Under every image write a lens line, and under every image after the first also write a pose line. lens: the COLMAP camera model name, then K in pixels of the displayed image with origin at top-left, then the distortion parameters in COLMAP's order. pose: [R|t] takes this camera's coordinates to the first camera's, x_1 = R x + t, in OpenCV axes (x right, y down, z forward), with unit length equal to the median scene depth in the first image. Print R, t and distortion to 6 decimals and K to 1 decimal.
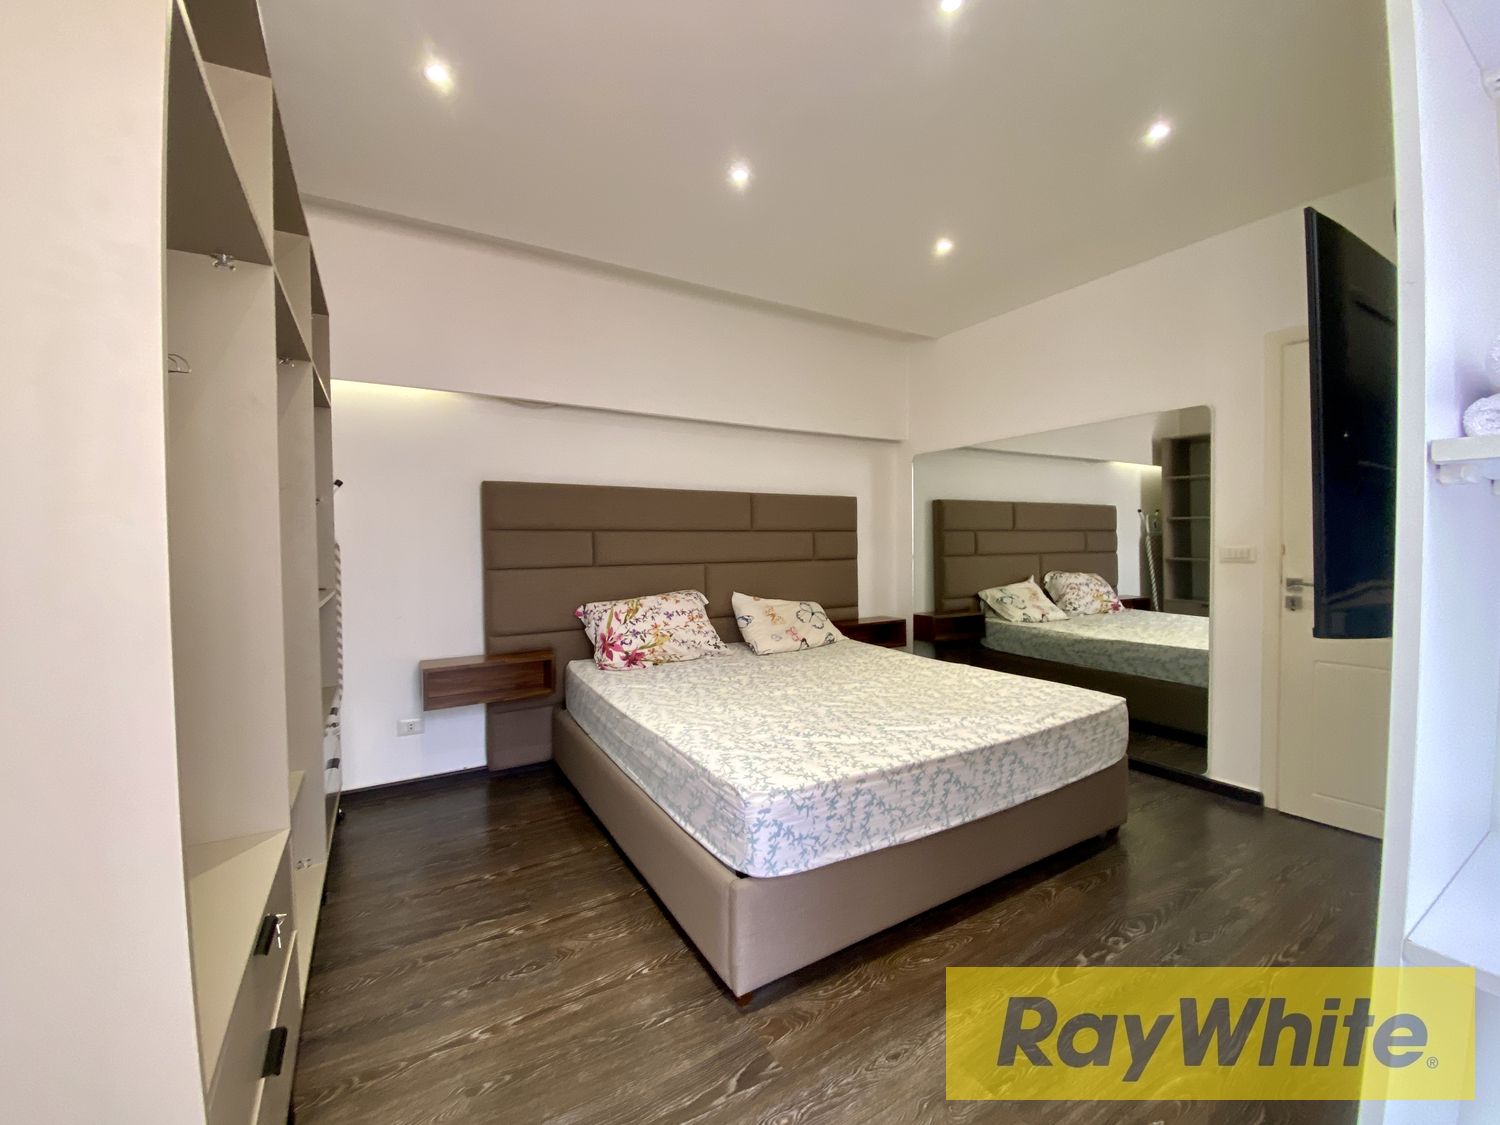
lens RADIAL K [[609.2, 0, 759.5], [0, 609.2, 558.5], [0, 0, 1]] dist [0.002350, -0.000576]
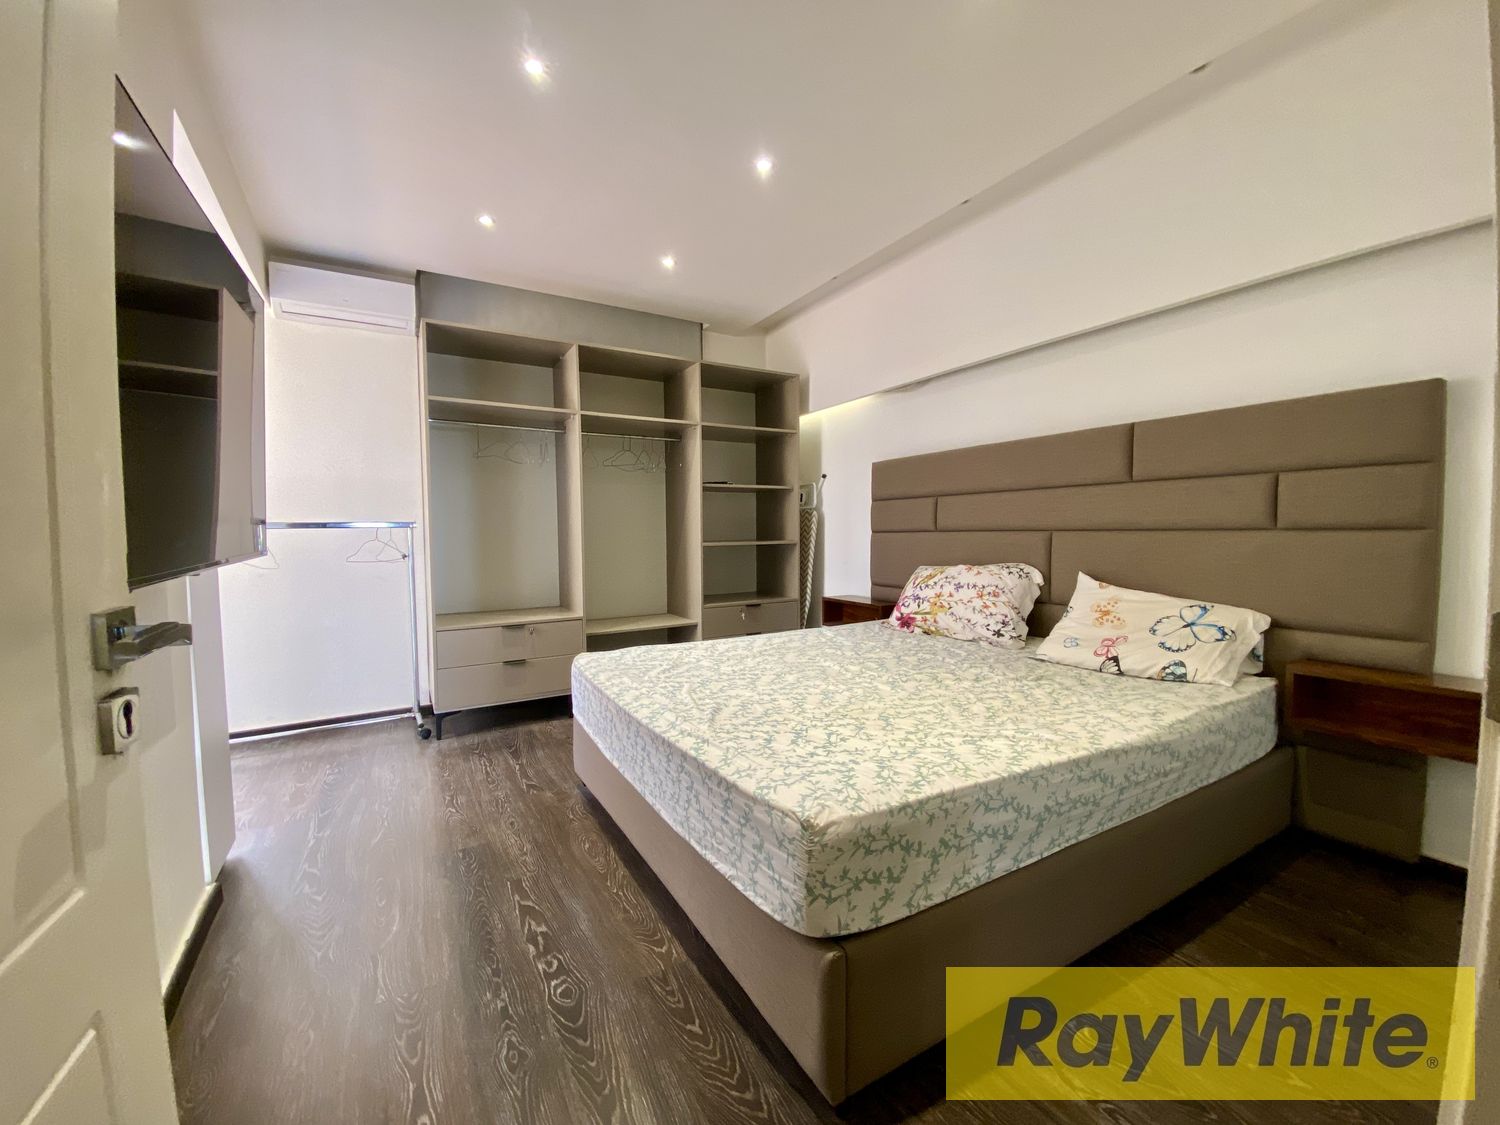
lens RADIAL K [[609.2, 0, 754.5], [0, 609.2, 558.7], [0, 0, 1]] dist [0.002350, -0.000576]
pose [[-0.042847, 0.059737, -0.997294, 0.786271], [-0.004147, 0.998192, 0.059969, -0.001645], [0.999073, 0.006705, -0.042522, 0.754905]]
